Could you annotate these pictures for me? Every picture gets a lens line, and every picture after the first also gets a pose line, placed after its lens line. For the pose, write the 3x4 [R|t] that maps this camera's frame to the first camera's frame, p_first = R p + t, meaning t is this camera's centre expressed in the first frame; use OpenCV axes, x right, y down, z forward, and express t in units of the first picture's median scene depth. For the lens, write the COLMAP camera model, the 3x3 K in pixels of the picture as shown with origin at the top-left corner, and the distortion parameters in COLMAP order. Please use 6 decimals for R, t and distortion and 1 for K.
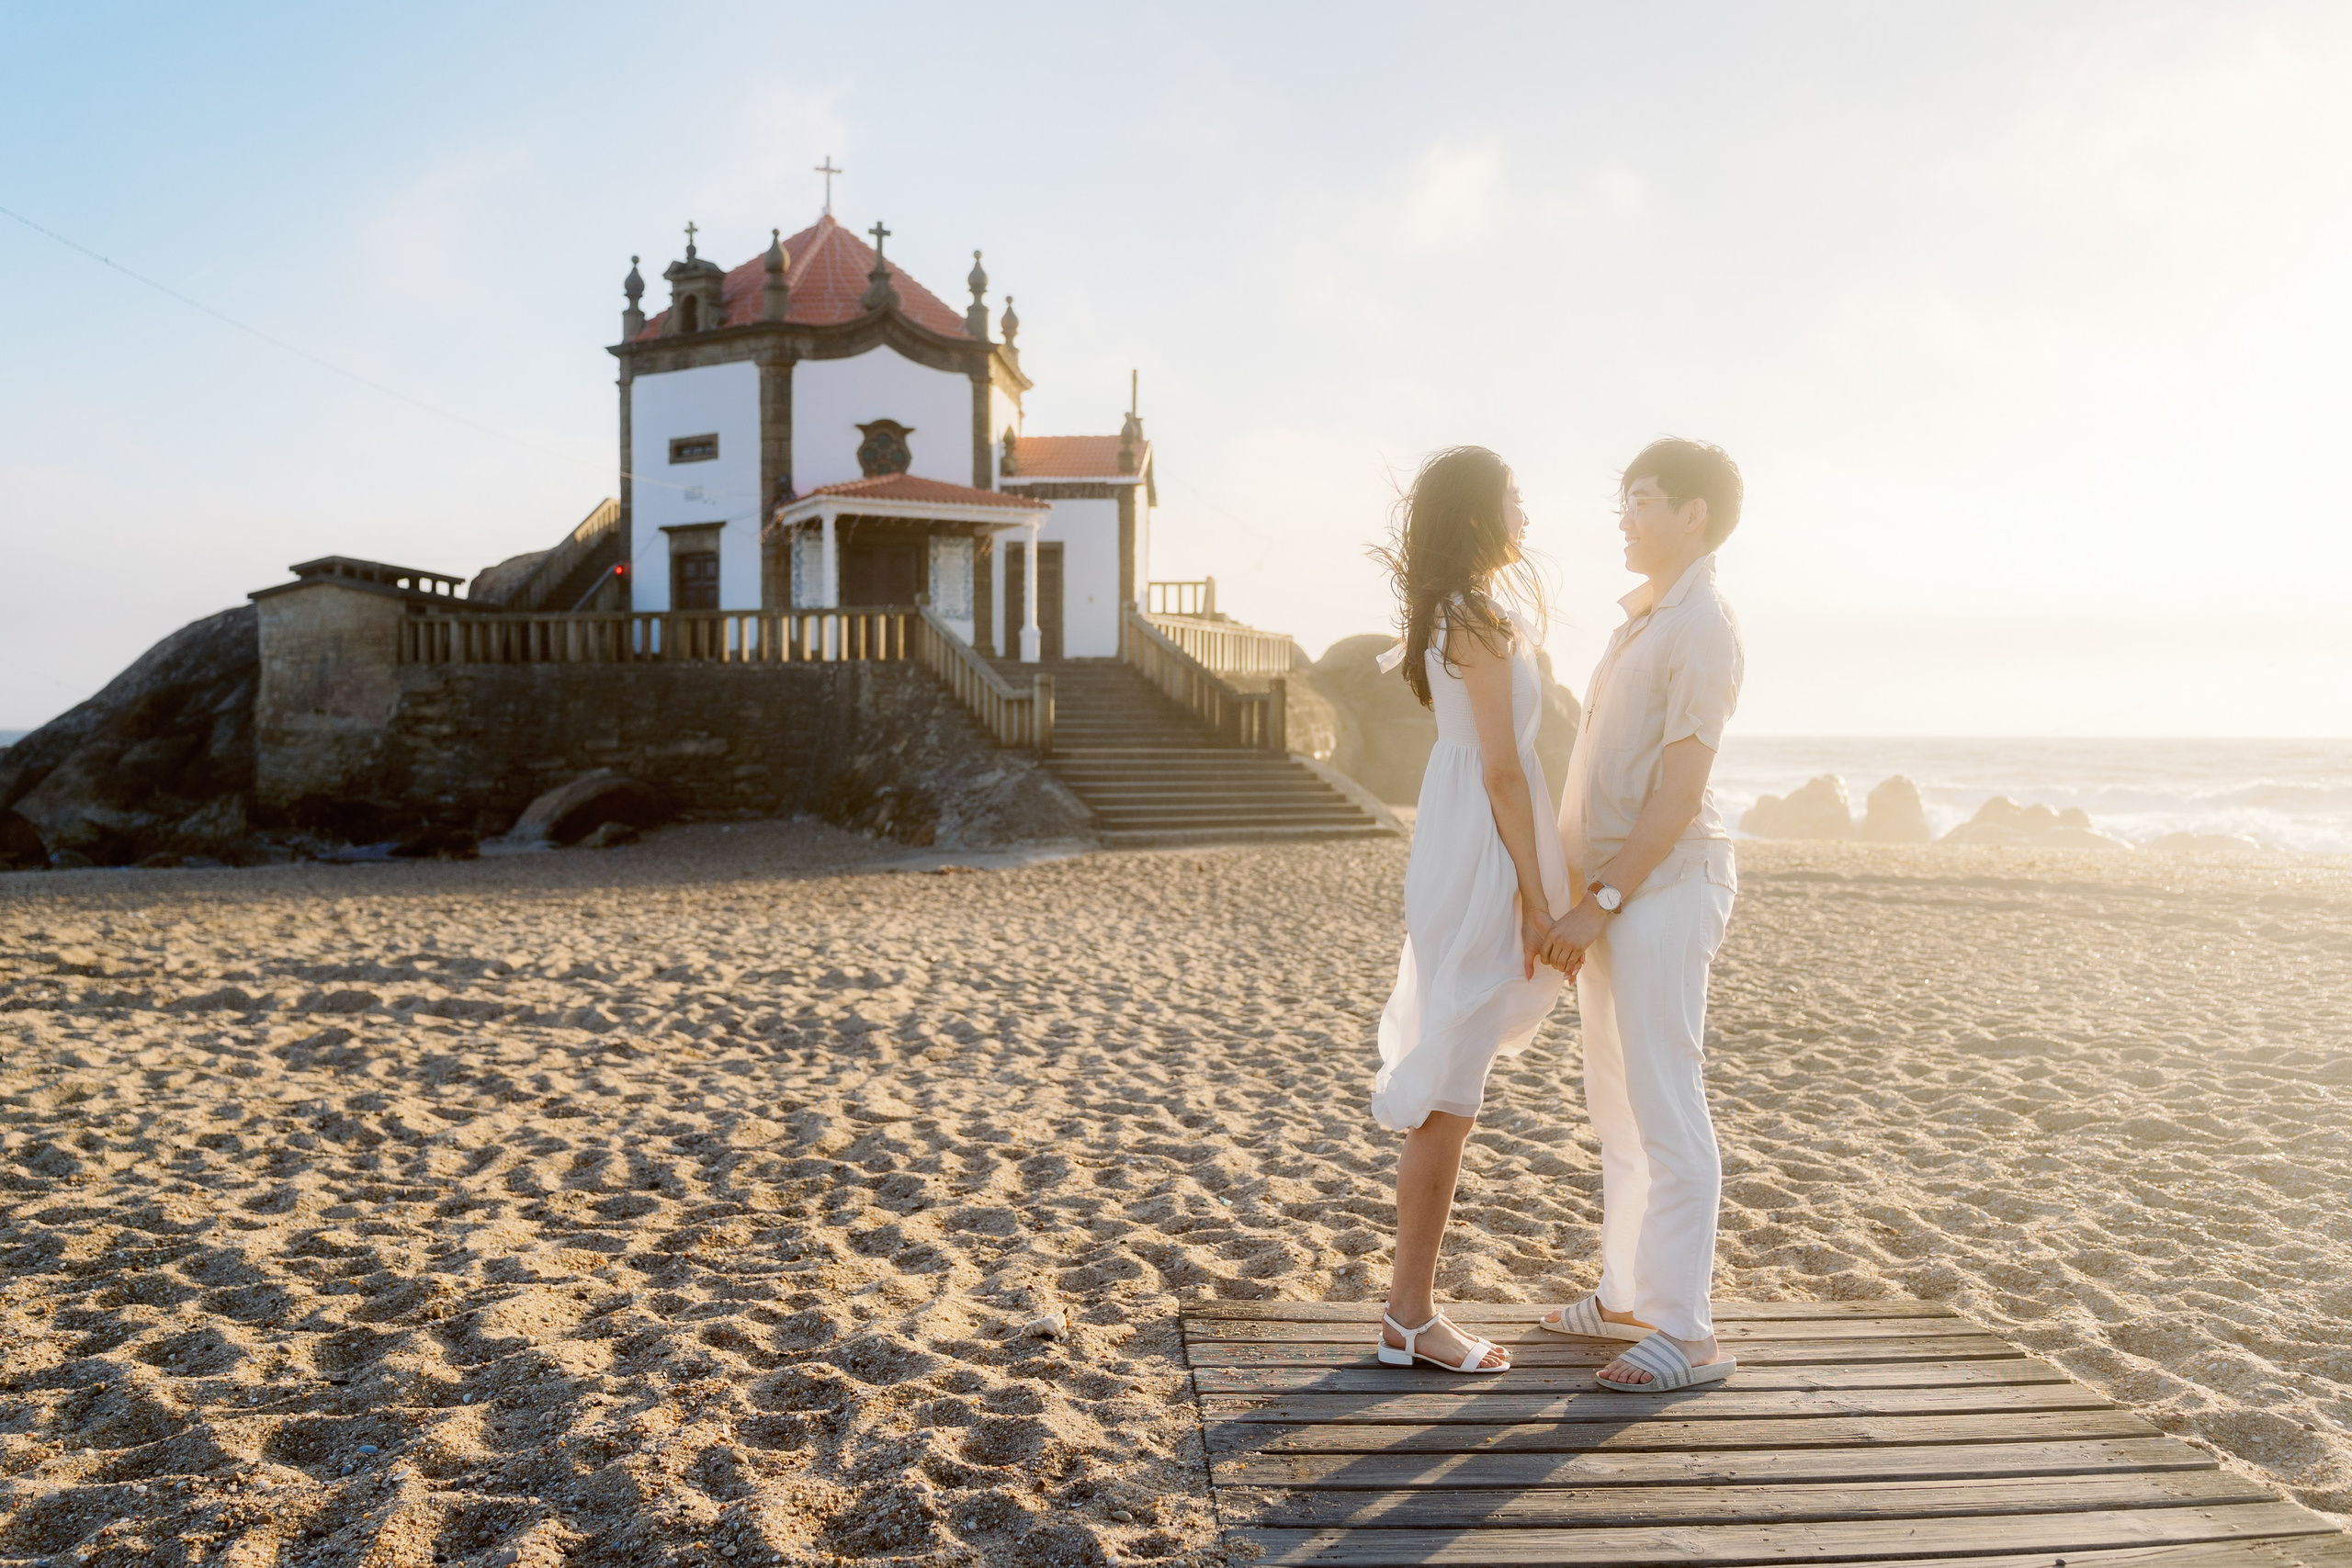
lens RADIAL K [[1906.7, 0, 1174.5], [0, 1906.7, 743.2], [0, 0, 1]] dist [0.000027, 0.006592]
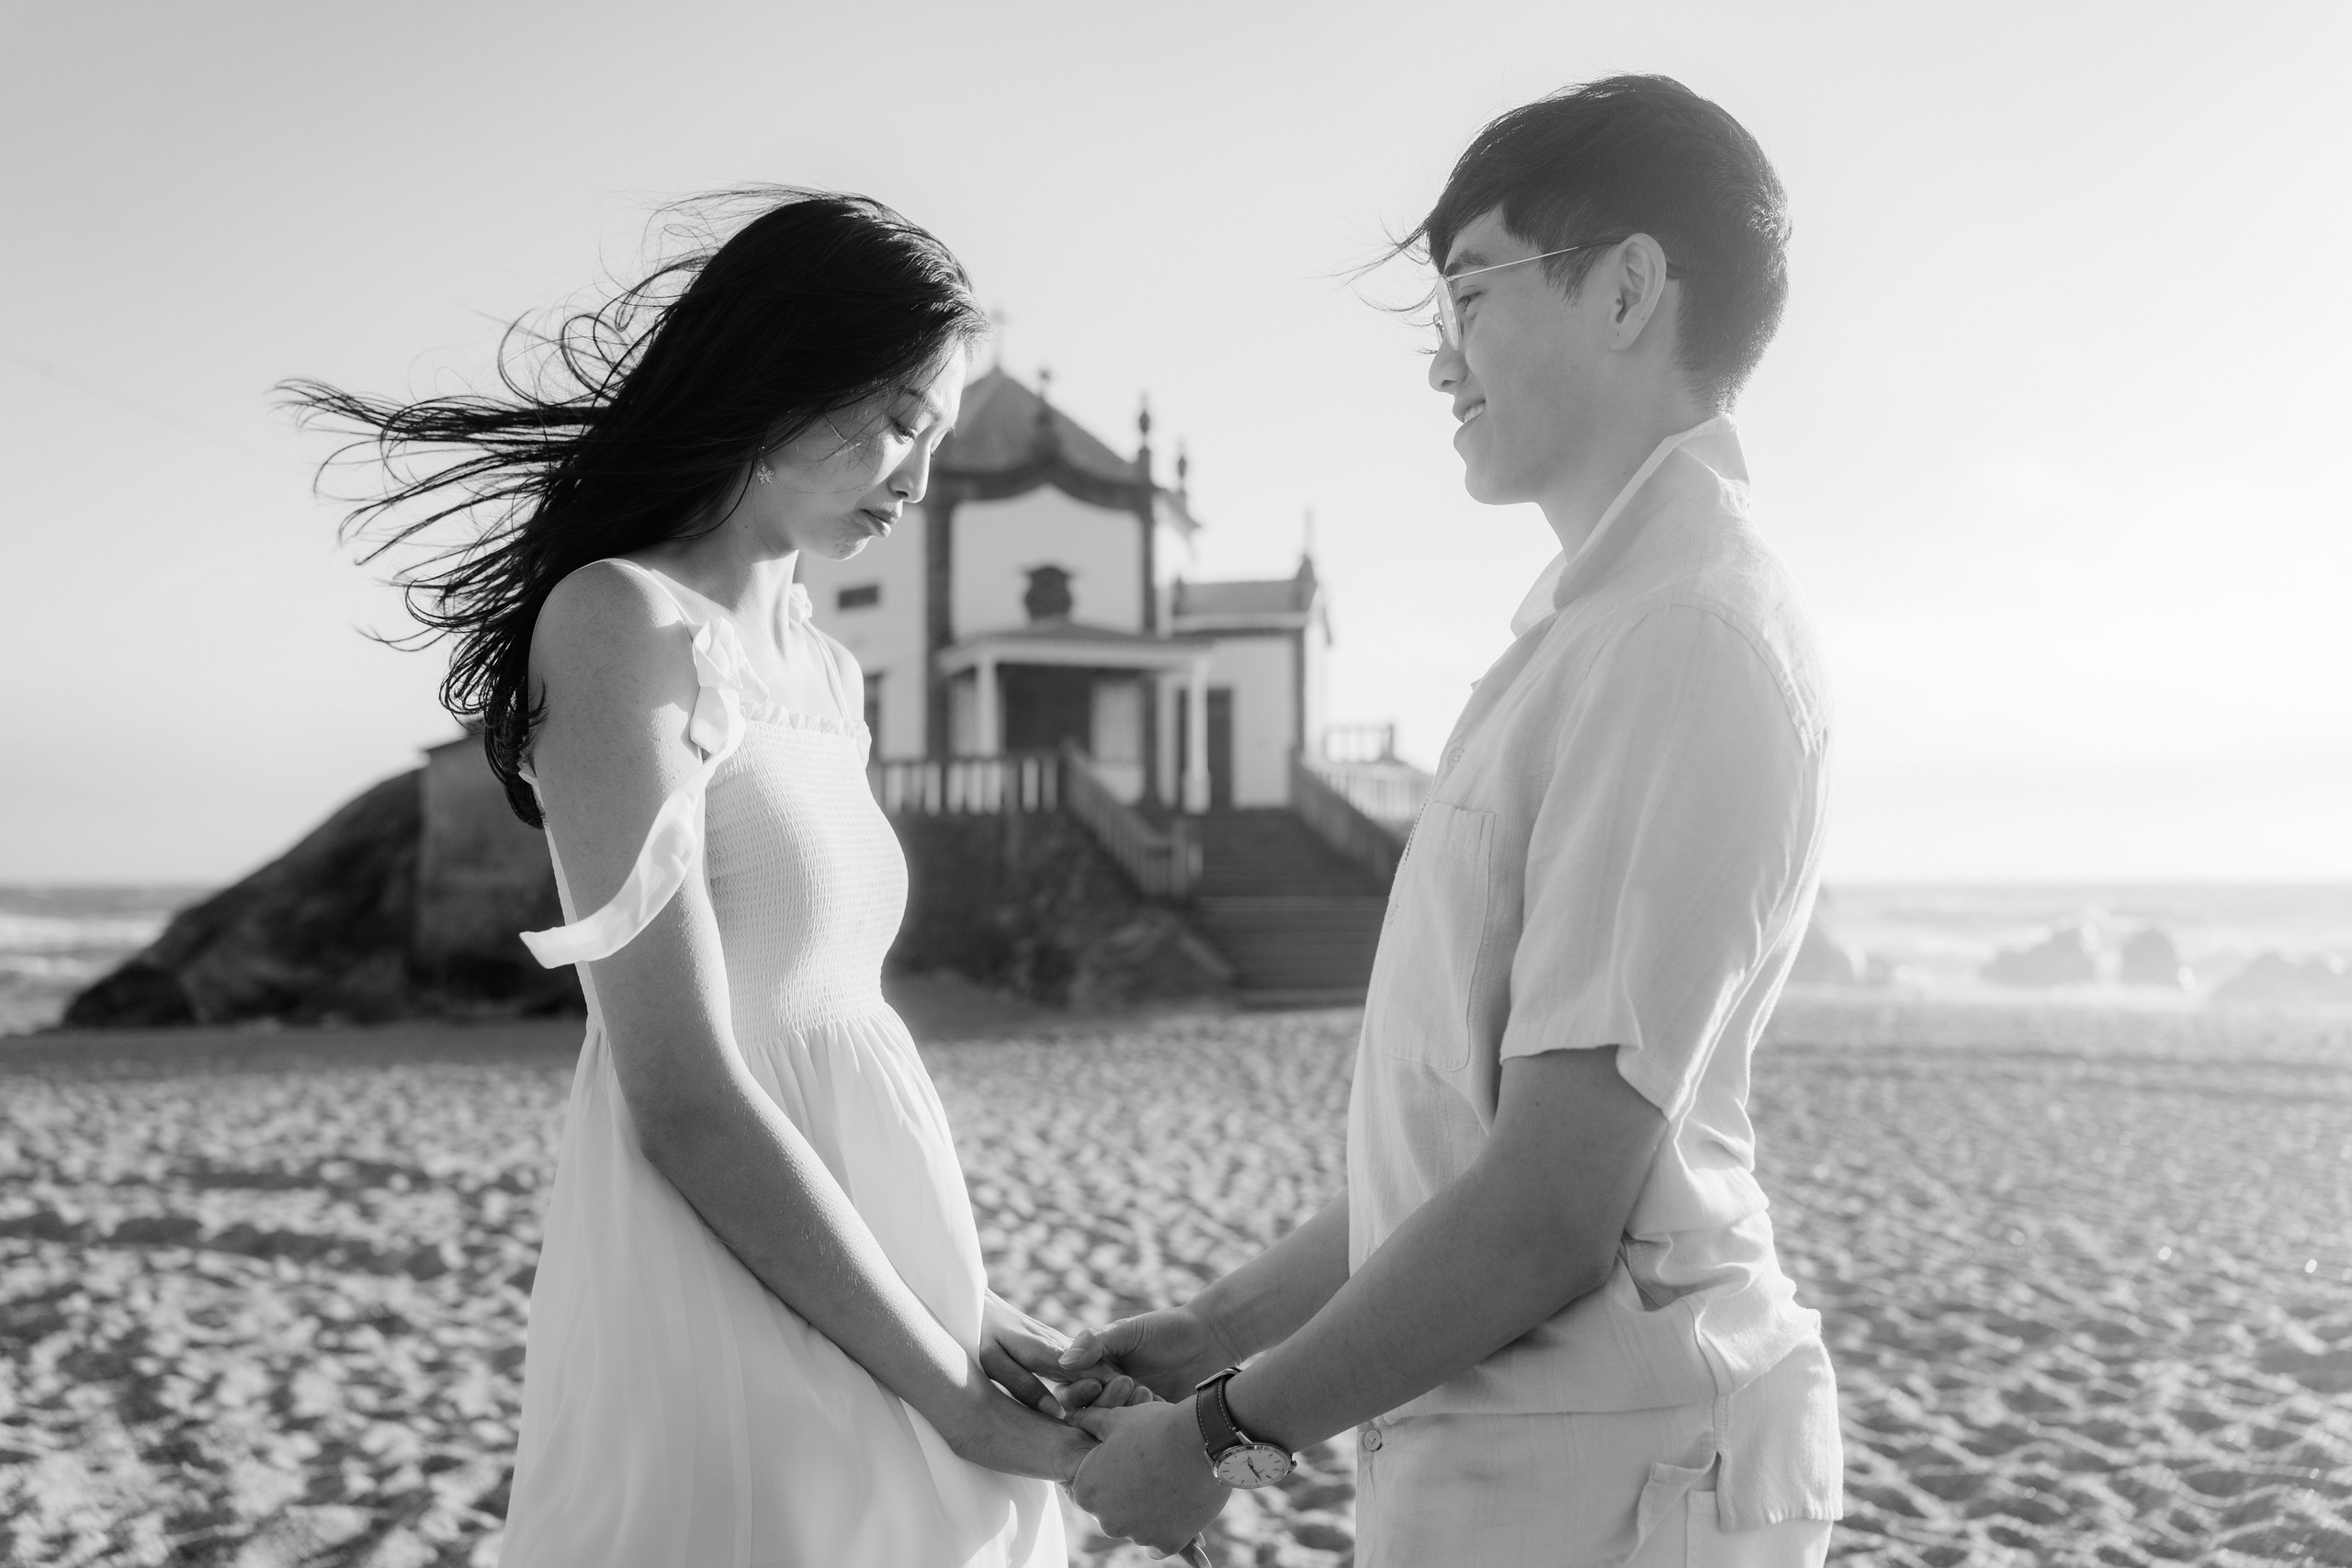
lens RADIAL K [[1906.7, 0, 1174.5], [0, 1906.7, 743.2], [0, 0, 1]] dist [0.000027, 0.006592]
pose [[0.993983, -0.012650, -0.108797, 0.017915], [0.004126, 0.996927, -0.078227, -0.001215], [0.109453, 0.077307, 0.990981, 0.046339]]
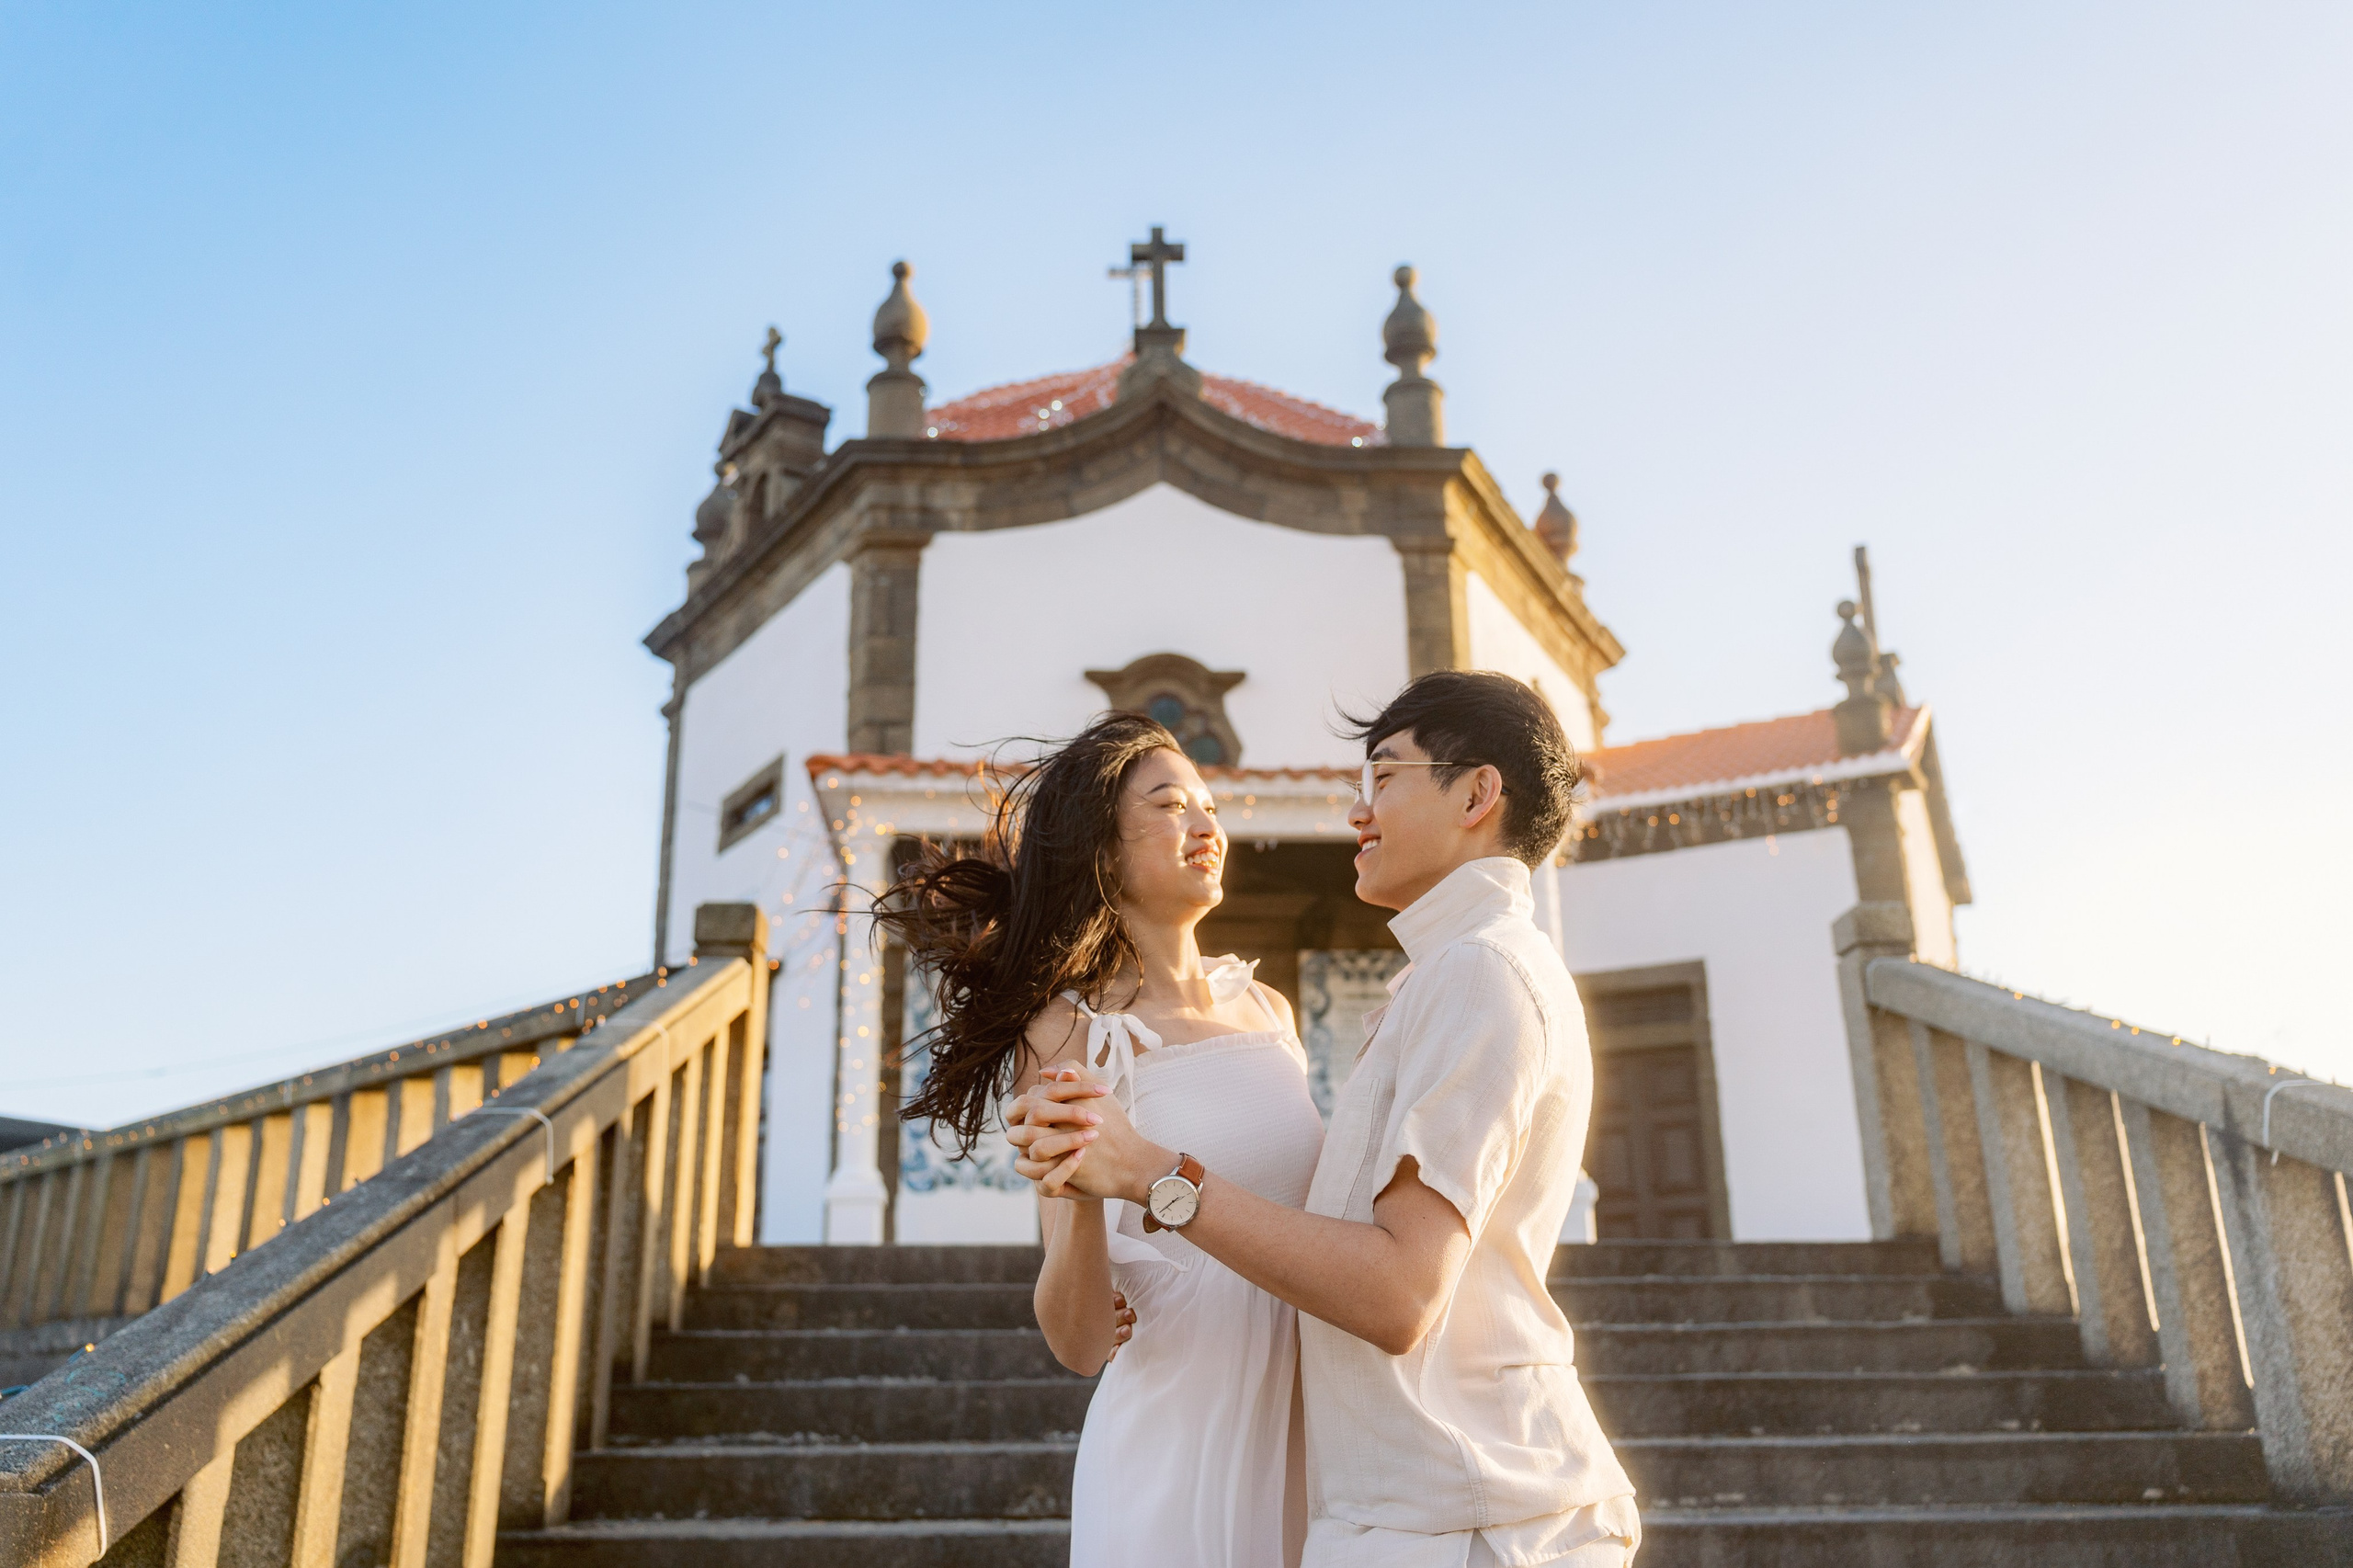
lens RADIAL K [[1907.6, 0, 1175.0], [0, 1907.6, 743.2], [0, 0, 1]] dist [0.000027, 0.006592]
pose [[0.916703, -0.145523, -0.372127, -0.010865], [0.007967, 0.937793, -0.347105, -0.021964], [0.399490, 0.315227, 0.860837, 0.695086]]
